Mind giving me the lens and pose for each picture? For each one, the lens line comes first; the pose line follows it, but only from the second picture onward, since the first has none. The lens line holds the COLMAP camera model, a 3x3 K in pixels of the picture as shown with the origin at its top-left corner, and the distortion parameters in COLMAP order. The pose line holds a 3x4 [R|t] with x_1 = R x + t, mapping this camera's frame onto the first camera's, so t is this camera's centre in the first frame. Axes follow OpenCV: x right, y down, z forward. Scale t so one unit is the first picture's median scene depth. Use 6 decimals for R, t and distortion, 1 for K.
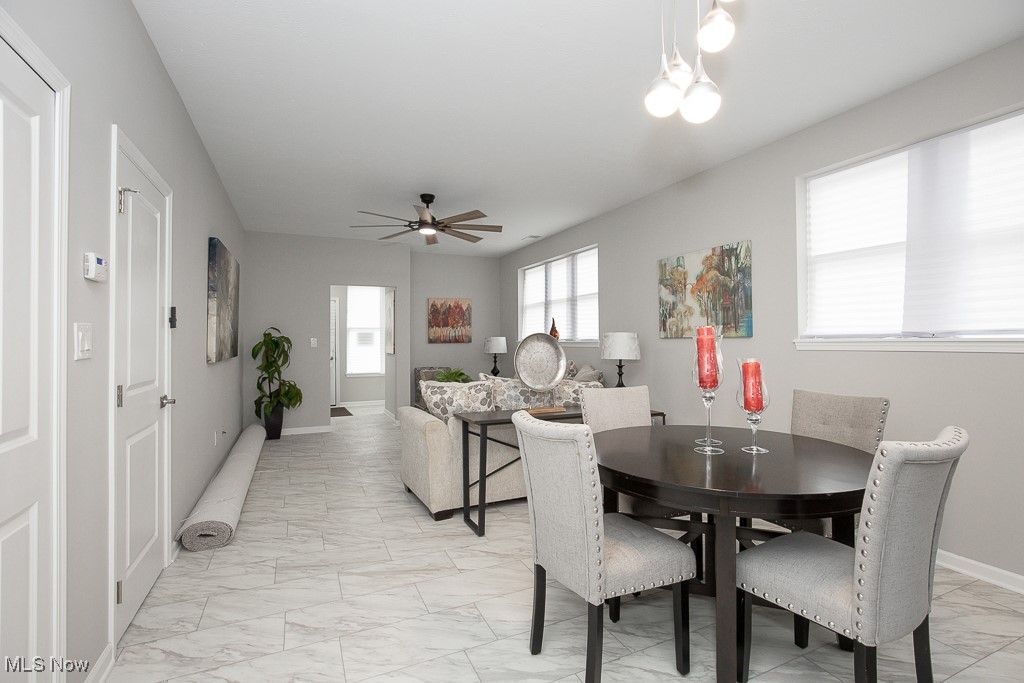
lens RADIAL K [[472.4, 0, 514.9], [0, 472.4, 338.1], [0, 0, 1]] dist [-0.009981, 0.002421]
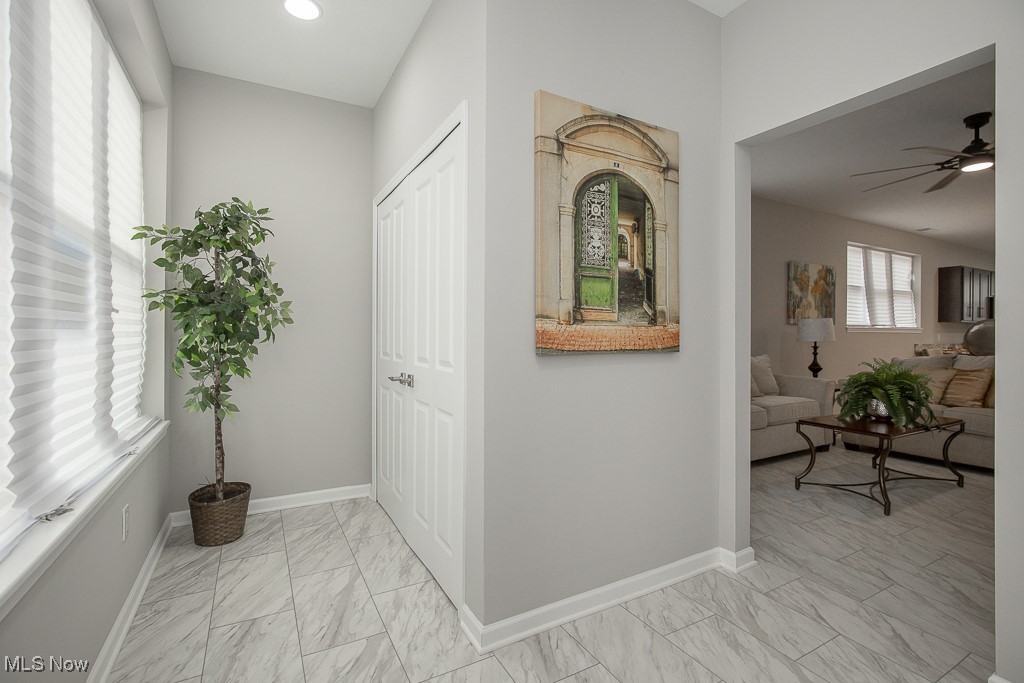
lens RADIAL K [[472.4, 0, 514.6], [0, 472.4, 332.8], [0, 0, 1]] dist [-0.009981, 0.002421]
pose [[-0.079585, 0.000514, 0.996828, -0.960025], [-0.012400, 0.999922, -0.001506, 0.037973], [-0.996751, -0.012481, -0.079572, 2.008125]]
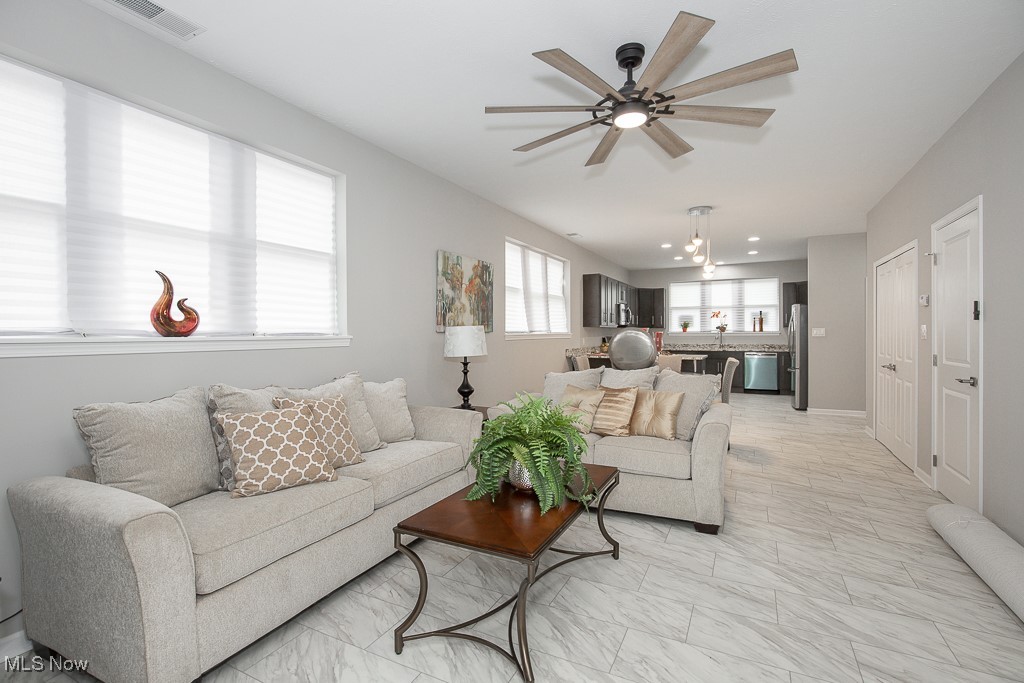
lens RADIAL K [[472.4, 0, 509.2], [0, 472.4, 337.2], [0, 0, 1]] dist [-0.009981, 0.002421]
pose [[-0.617930, -0.002423, 0.786230, -0.580891], [0.000539, 0.999994, 0.003505, 0.007393], [-0.786233, 0.002589, -0.617925, 1.628769]]
